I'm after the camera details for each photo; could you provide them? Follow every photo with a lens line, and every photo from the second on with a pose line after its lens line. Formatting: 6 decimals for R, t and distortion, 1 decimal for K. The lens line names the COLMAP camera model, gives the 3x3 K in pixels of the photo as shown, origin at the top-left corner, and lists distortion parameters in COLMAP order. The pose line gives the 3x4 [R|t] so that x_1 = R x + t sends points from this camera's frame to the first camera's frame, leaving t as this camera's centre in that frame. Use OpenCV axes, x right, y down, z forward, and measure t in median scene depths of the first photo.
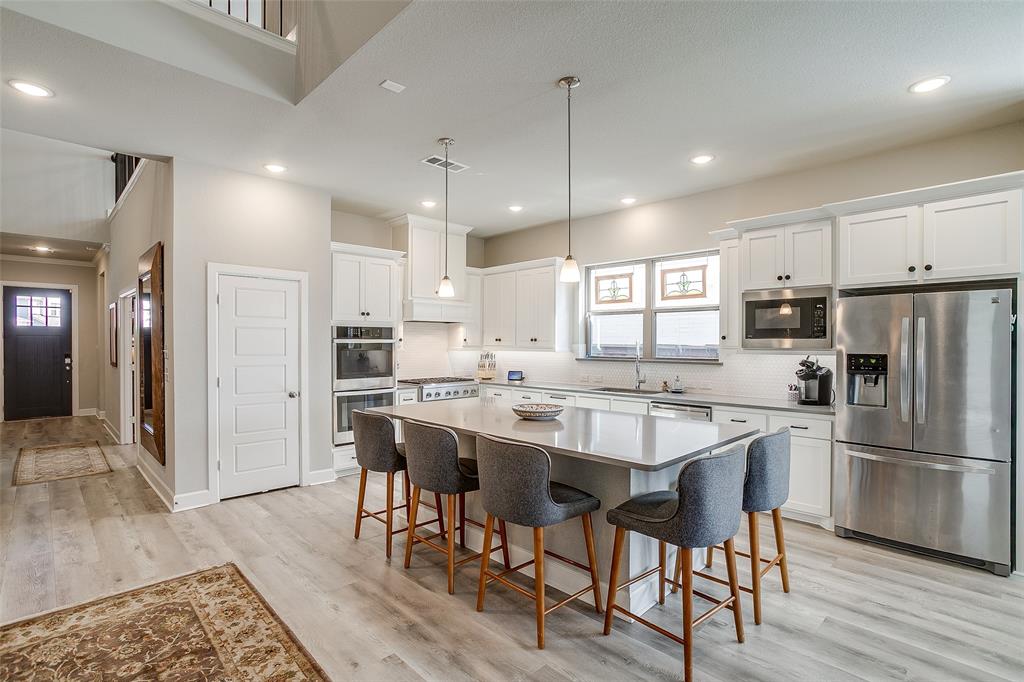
lens RADIAL K [[497.4, 0, 512.0], [0, 497.4, 343.2], [0, 0, 1]] dist [-0.003479, -0.000067]
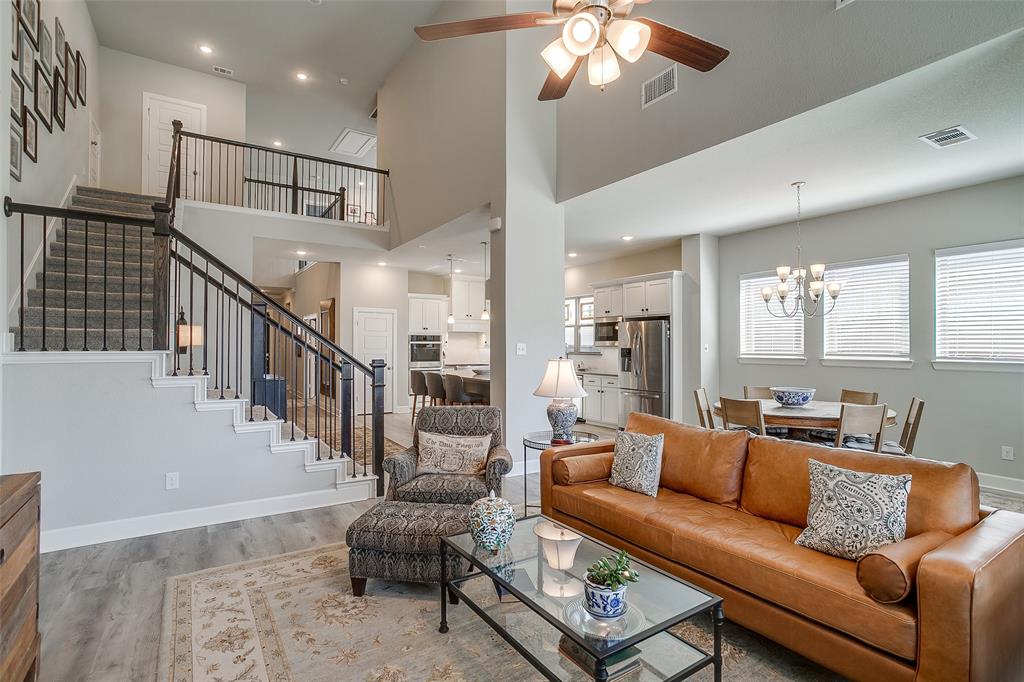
lens RADIAL K [[497.4, 0, 513.5], [0, 497.4, 340.7], [0, 0, 1]] dist [-0.003479, -0.000067]
pose [[0.981077, -0.000824, -0.193616, 0.454271], [-0.001762, 0.999912, -0.013183, 0.014387], [0.193610, 0.013275, 0.980989, -0.909835]]
